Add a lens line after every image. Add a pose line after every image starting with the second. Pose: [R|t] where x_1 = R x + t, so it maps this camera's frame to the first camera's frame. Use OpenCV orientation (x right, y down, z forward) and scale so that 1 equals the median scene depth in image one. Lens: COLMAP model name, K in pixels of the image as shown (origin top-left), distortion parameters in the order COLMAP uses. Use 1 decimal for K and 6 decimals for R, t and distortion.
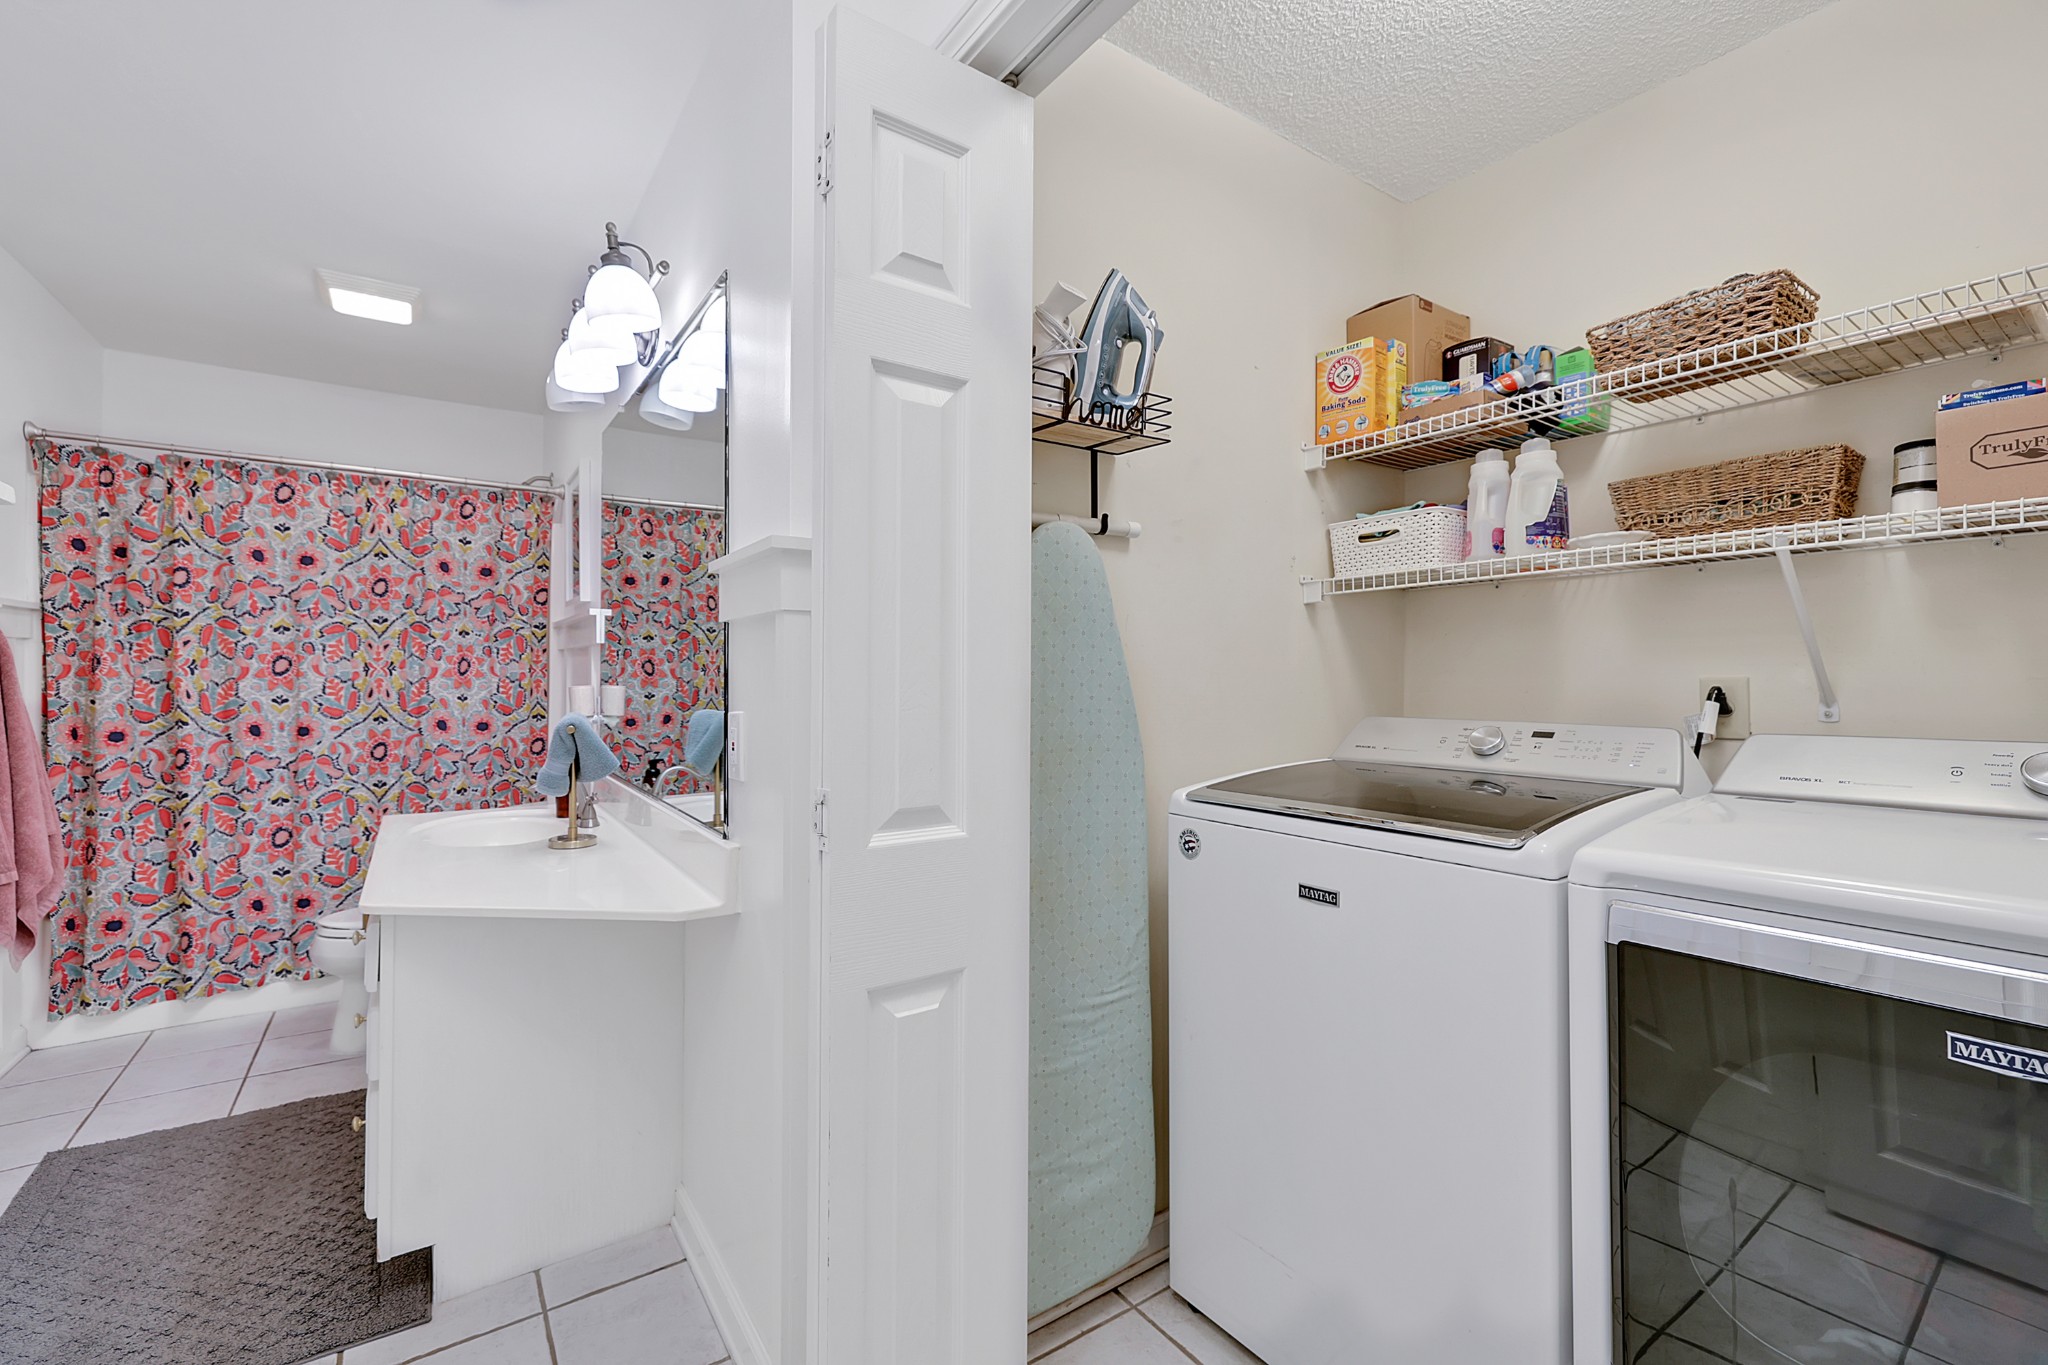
lens RADIAL K [[882.2, 0, 1046.4], [0, 882.2, 671.7], [0, 0, 1]] dist [-0.001091, 0.000152]
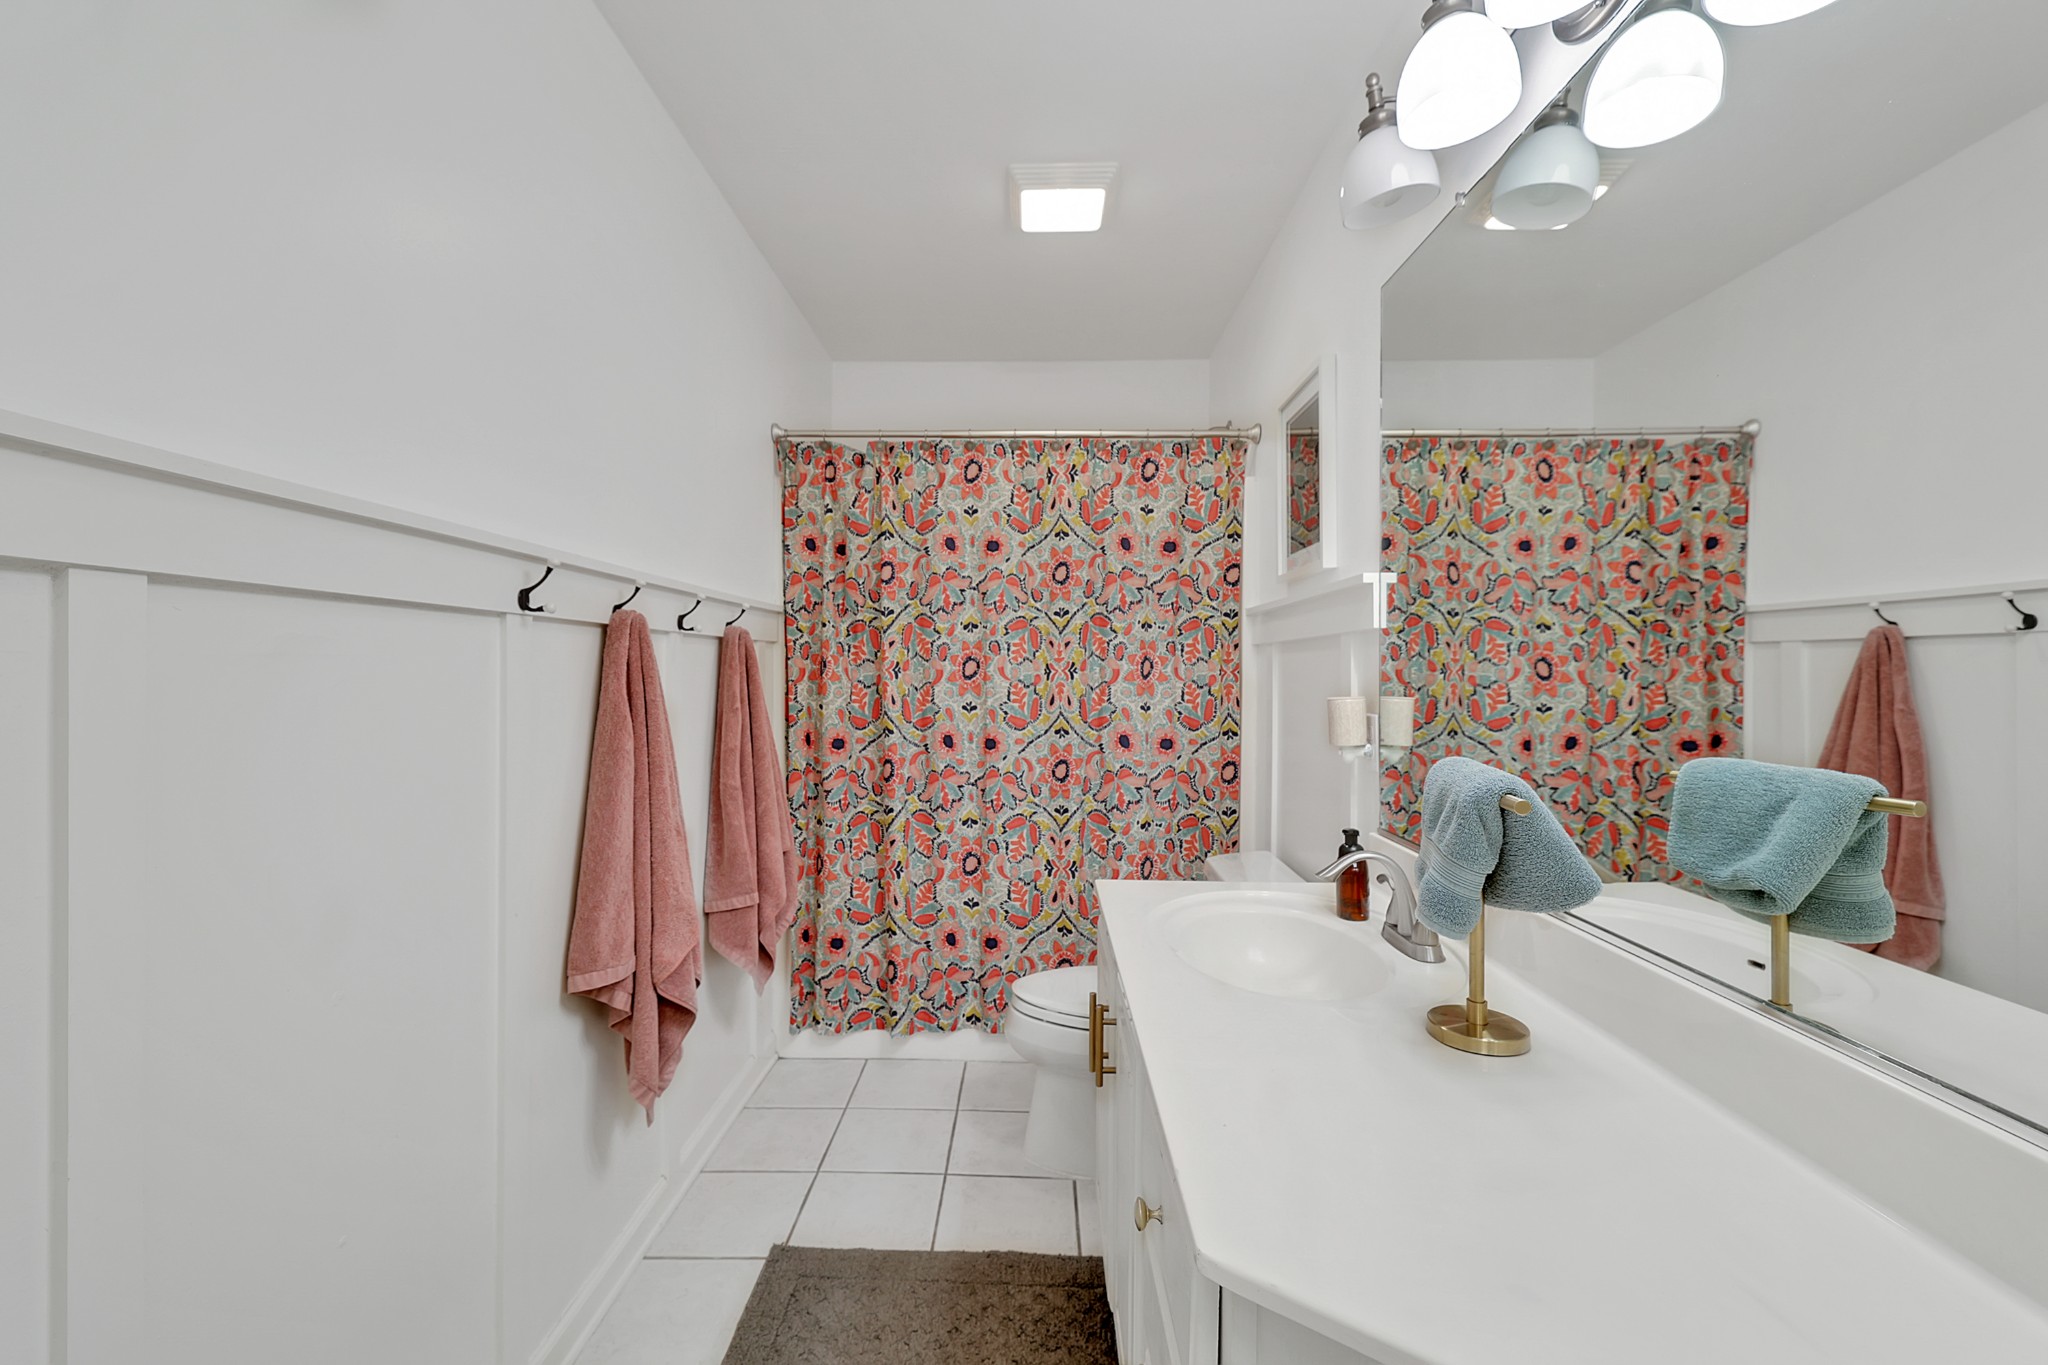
lens RADIAL K [[882.2, 0, 1046.4], [0, 882.2, 671.7], [0, 0, 1]] dist [-0.001091, 0.000152]
pose [[0.824669, -0.003575, -0.565605, -0.313338], [0.003046, 0.999994, -0.001880, -0.001316], [0.565608, -0.000173, 0.824674, 0.323165]]
